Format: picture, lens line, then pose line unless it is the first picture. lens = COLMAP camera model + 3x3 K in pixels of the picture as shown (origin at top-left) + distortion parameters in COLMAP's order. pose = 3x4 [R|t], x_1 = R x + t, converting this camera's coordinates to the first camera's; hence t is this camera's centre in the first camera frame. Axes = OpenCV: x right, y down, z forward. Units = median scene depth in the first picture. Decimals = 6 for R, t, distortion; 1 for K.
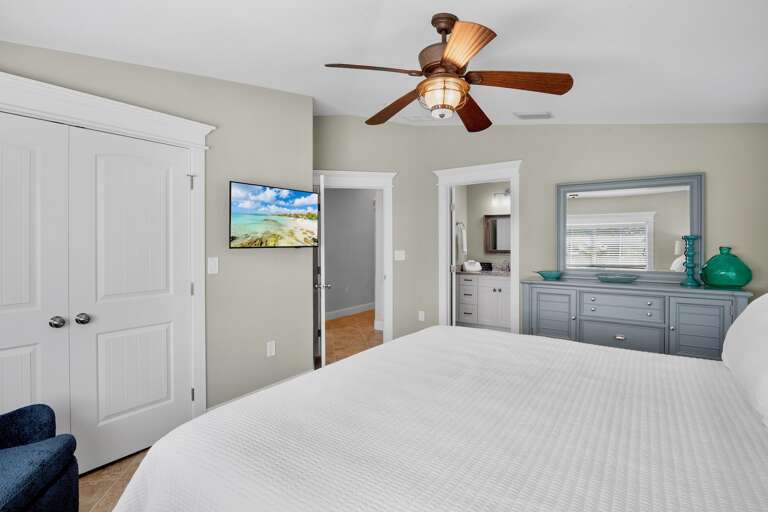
lens RADIAL K [[375.9, 0, 390.0], [0, 375.9, 249.7], [0, 0, 1]] dist [-0.018183, -0.002290]
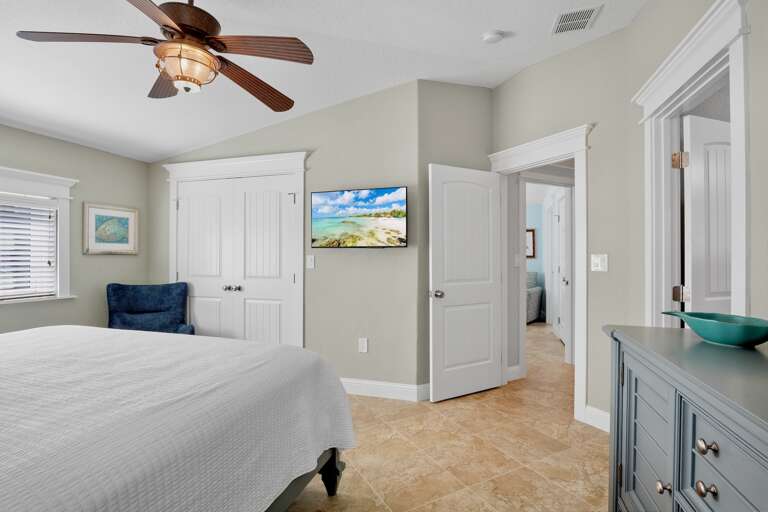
lens RADIAL K [[375.9, 0, 385.4], [0, 375.9, 256.6], [0, 0, 1]] dist [-0.018183, -0.002290]
pose [[0.358055, 0.035989, -0.933007, 0.679959], [-0.009373, 0.999345, 0.034951, -0.018925], [0.933653, -0.003769, 0.358158, 0.704189]]
